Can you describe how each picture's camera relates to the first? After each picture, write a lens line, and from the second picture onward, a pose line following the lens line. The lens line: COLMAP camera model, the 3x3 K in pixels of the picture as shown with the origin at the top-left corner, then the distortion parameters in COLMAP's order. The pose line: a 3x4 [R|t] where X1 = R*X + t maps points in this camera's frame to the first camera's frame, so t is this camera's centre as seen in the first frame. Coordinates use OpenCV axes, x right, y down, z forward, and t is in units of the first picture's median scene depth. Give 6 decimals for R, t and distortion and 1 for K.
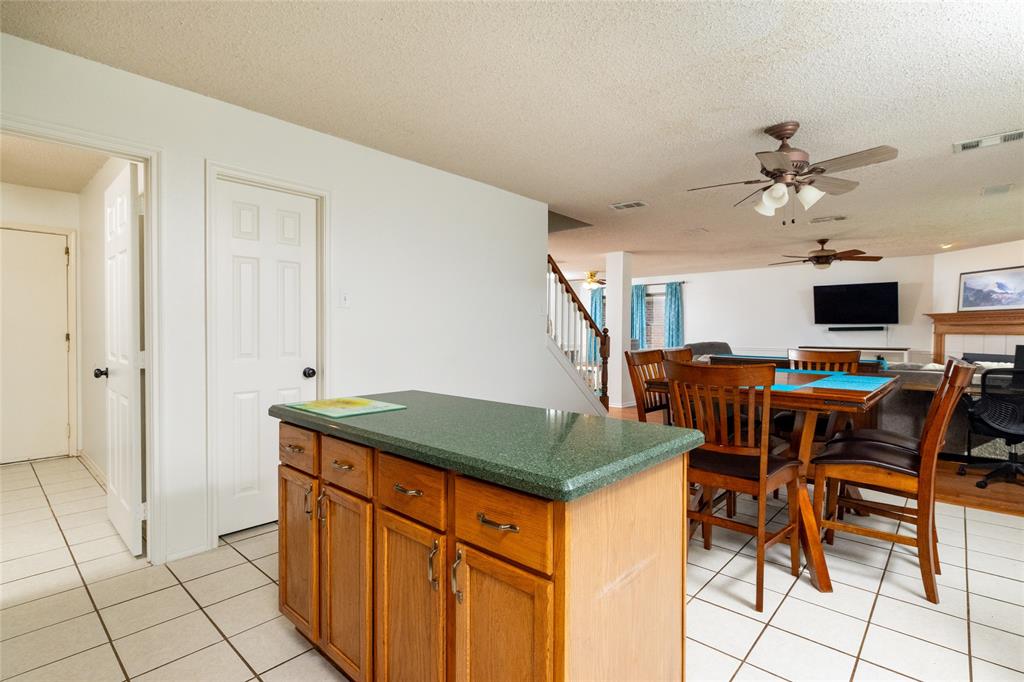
lens RADIAL K [[489.3, 0, 513.4], [0, 489.3, 338.6], [0, 0, 1]] dist [-0.000025, 0.000360]
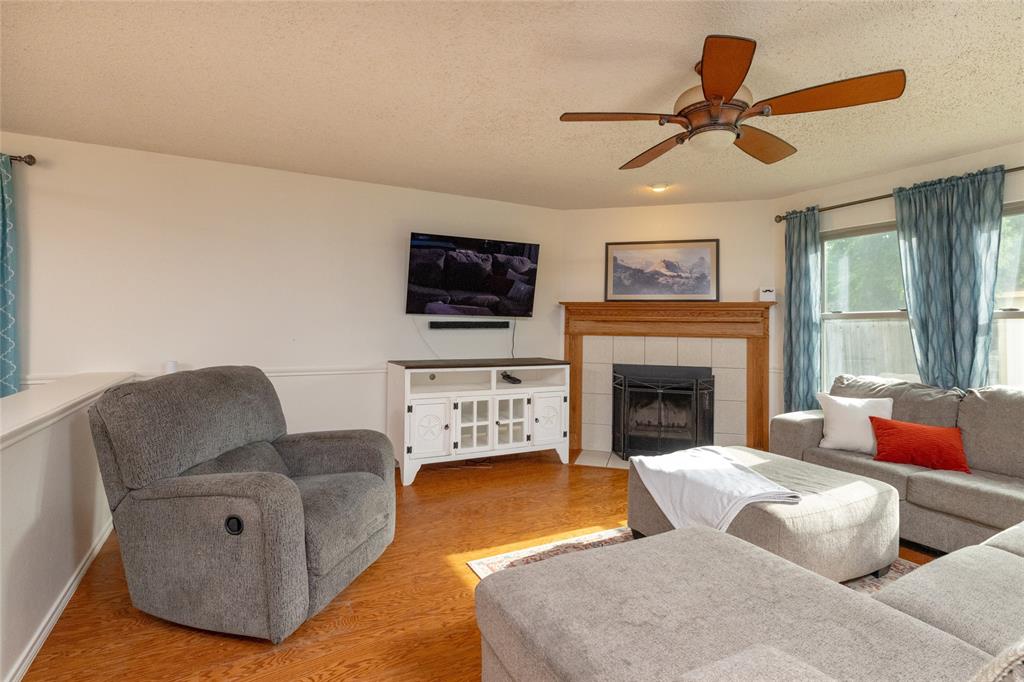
lens RADIAL K [[508.8, 0, 511.2], [0, 508.8, 315.7], [0, 0, 1]] dist [-0.001283, -0.000215]
pose [[0.333066, 0.025301, 0.942564, 0.225427], [0.004847, 0.999581, -0.028545, -0.016286], [-0.942891, 0.014076, 0.332804, 0.890096]]
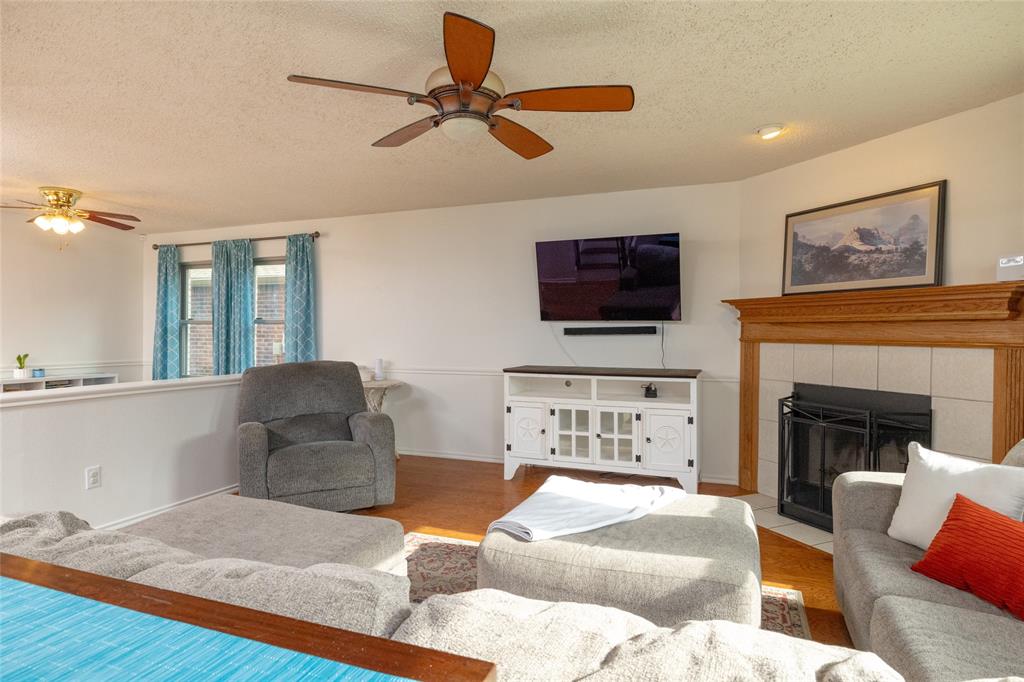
lens RADIAL K [[573.2, 0, 509.3], [0, 573.2, 336.7], [0, 0, 1]] dist [0.002885, 0.001027]
pose [[0.934721, -0.001490, 0.355380, 0.459614], [0.004978, 0.999948, -0.008901, -0.010976], [-0.355348, 0.010089, 0.934680, 0.571728]]
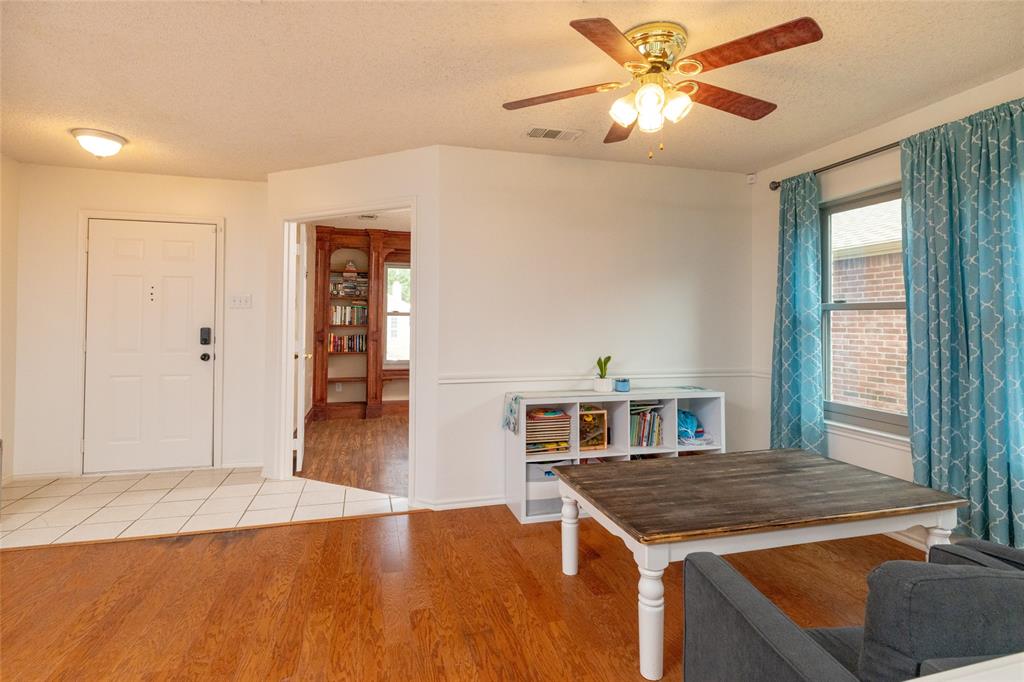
lens RADIAL K [[508.8, 0, 511.2], [0, 508.8, 315.7], [0, 0, 1]] dist [-0.001283, -0.000215]
pose [[0.848203, -0.006407, -0.529633, 0.299857], [-0.011455, 0.999471, -0.030436, -0.020270], [0.529548, 0.031883, 0.847681, 1.079395]]
